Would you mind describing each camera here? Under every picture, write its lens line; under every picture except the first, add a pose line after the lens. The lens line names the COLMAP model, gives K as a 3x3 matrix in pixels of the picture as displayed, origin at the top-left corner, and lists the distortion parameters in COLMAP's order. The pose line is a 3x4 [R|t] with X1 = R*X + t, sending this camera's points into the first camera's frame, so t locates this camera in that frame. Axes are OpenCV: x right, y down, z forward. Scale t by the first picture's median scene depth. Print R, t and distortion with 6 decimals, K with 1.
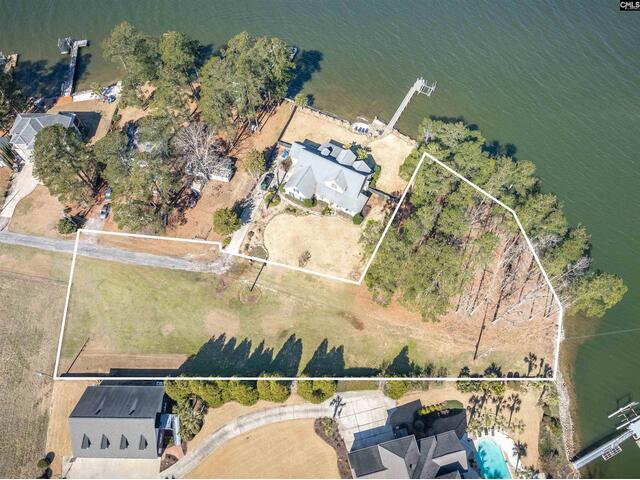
lens RADIAL K [[462.6, 0, 320.0], [0, 462.6, 240.0], [0, 0, 1]] dist [-0.044985, 0.001945]
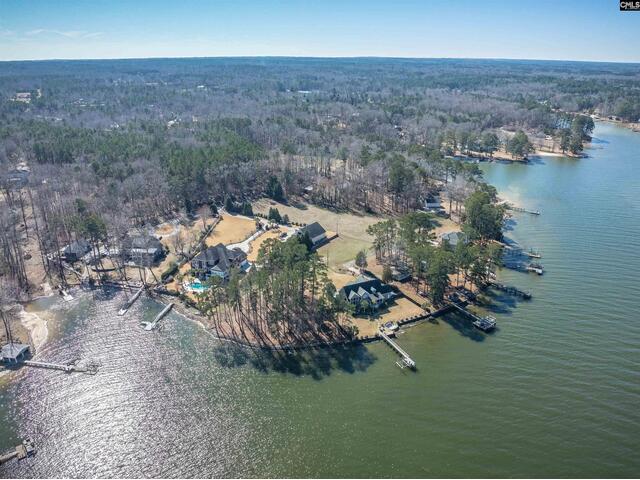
lens RADIAL K [[473.4, 0, 320.0], [0, 473.4, 240.0], [0, 0, 1]] dist [-0.043097, -0.000133]
pose [[-0.579532, 0.302205, -0.756845, 1.619953], [-0.722764, 0.238460, 0.648651, -1.426478], [0.376502, 0.922935, 0.080228, 0.733775]]
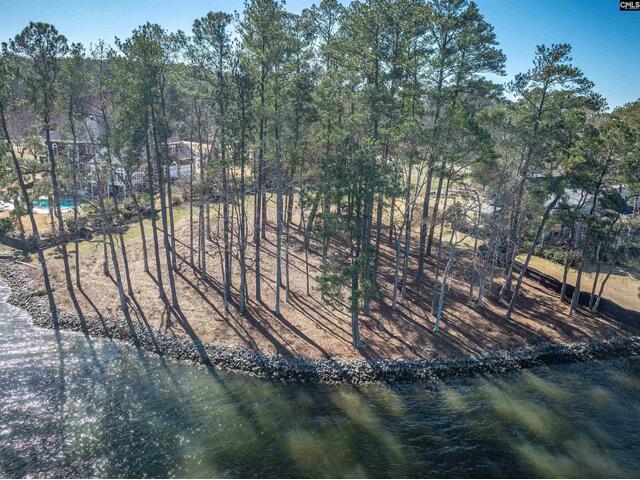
lens RADIAL K [[487.5, 0, 320.0], [0, 487.5, 240.0], [0, 0, 1]] dist [-0.039573, -0.000281]
pose [[-0.497938, 0.202956, -0.843129, 0.779362], [-0.790266, 0.294177, 0.537531, -0.262007], [0.357125, 0.933953, 0.013908, 1.089375]]
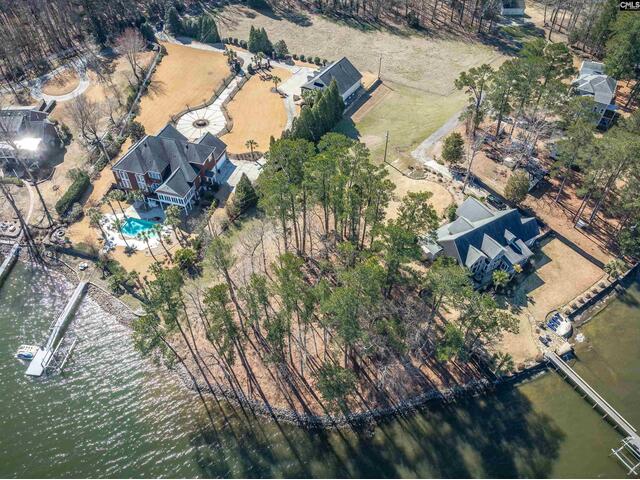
lens RADIAL K [[462.6, 0, 320.0], [0, 462.6, 240.0], [0, 0, 1]] dist [-0.044985, 0.001945]
pose [[-0.506879, 0.619922, -0.598974, 0.777050], [-0.766325, -0.005868, 0.642426, -0.528638], [0.394739, 0.784641, 0.478037, 0.582587]]
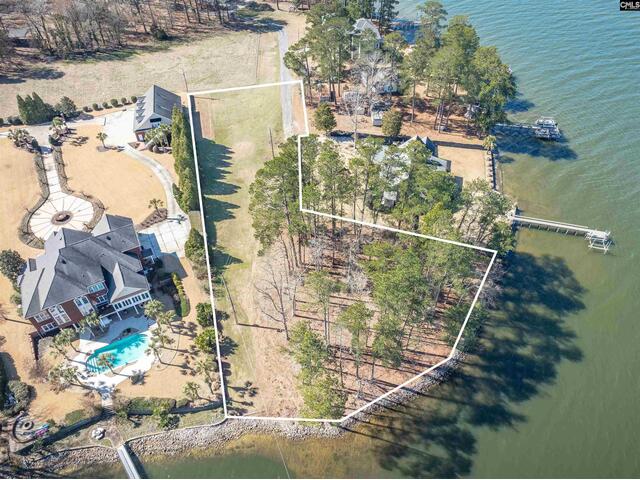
lens RADIAL K [[462.6, 0, 320.0], [0, 462.6, 240.0], [0, 0, 1]] dist [-0.044985, 0.001945]
pose [[0.241839, 0.696951, -0.675110, 0.850018], [-0.855321, 0.481665, 0.190854, -0.114399], [0.458192, 0.531279, 0.712602, 0.364658]]
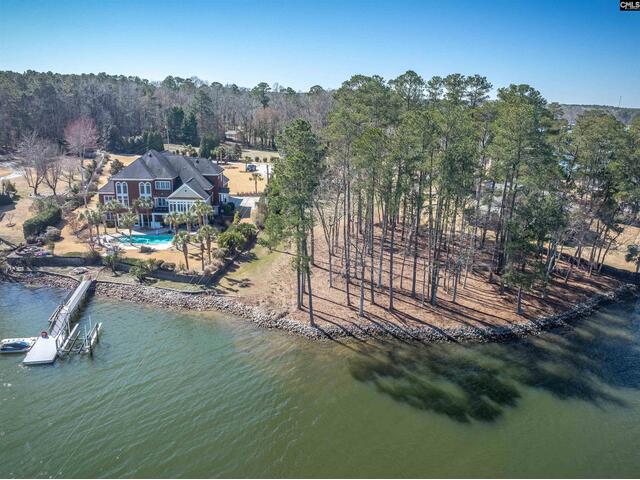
lens RADIAL K [[473.4, 0, 320.0], [0, 473.4, 240.0], [0, 0, 1]] dist [-0.043097, -0.000133]
pose [[-0.208658, 0.278053, -0.937629, 1.050478], [-0.878351, 0.368324, 0.304692, -0.055980], [0.430072, 0.887144, 0.167374, 0.890673]]
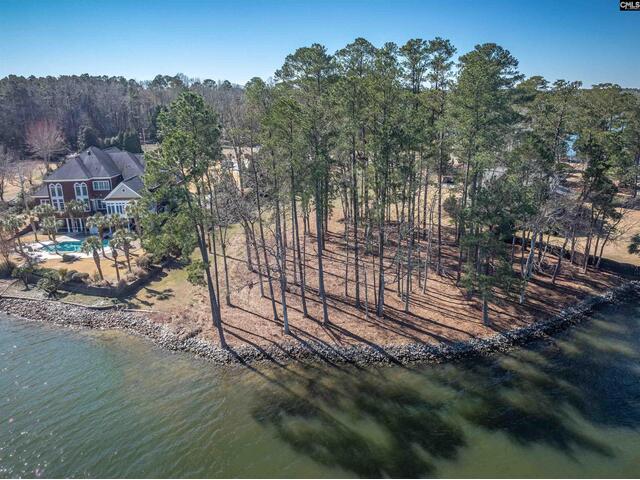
lens RADIAL K [[473.4, 0, 320.0], [0, 473.4, 240.0], [0, 0, 1]] dist [-0.043097, -0.000133]
pose [[-0.240089, 0.289409, -0.926607, 0.926026], [-0.850433, 0.397574, 0.344527, -0.116620], [0.468104, 0.870734, 0.150669, 0.955085]]
